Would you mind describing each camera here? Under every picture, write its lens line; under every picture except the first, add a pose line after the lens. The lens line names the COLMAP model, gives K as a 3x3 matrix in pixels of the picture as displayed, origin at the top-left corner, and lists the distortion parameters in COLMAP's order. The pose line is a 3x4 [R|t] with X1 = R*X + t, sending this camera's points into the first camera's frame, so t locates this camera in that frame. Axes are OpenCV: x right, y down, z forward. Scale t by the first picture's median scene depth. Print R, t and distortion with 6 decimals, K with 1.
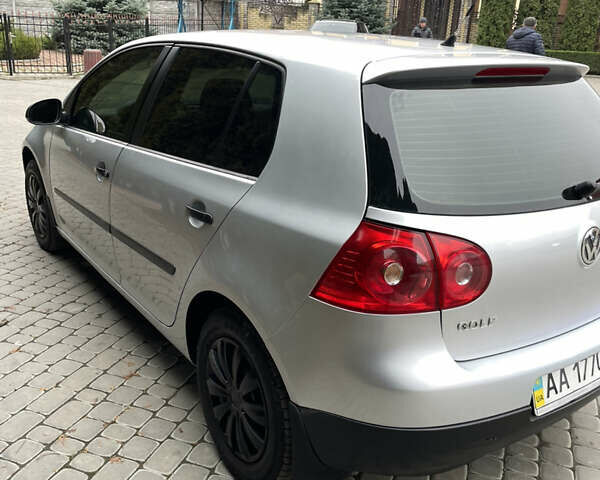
lens RADIAL K [[585.4, 0, 304.4], [0, 585.4, 232.7], [0, 0, 1]] dist [0.027557, 0.000000]
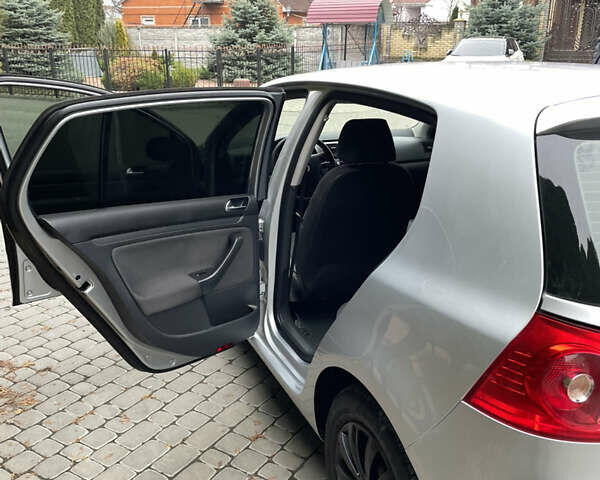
lens RADIAL K [[585.4, 0, 309.9], [0, 585.4, 238.6], [0, 0, 1]] dist [0.027557, 0.000000]
pose [[0.974792, 0.024391, -0.221780, -0.013415], [-0.029698, 0.999346, -0.020623, -0.054818], [0.221132, 0.026689, 0.974879, 0.097791]]
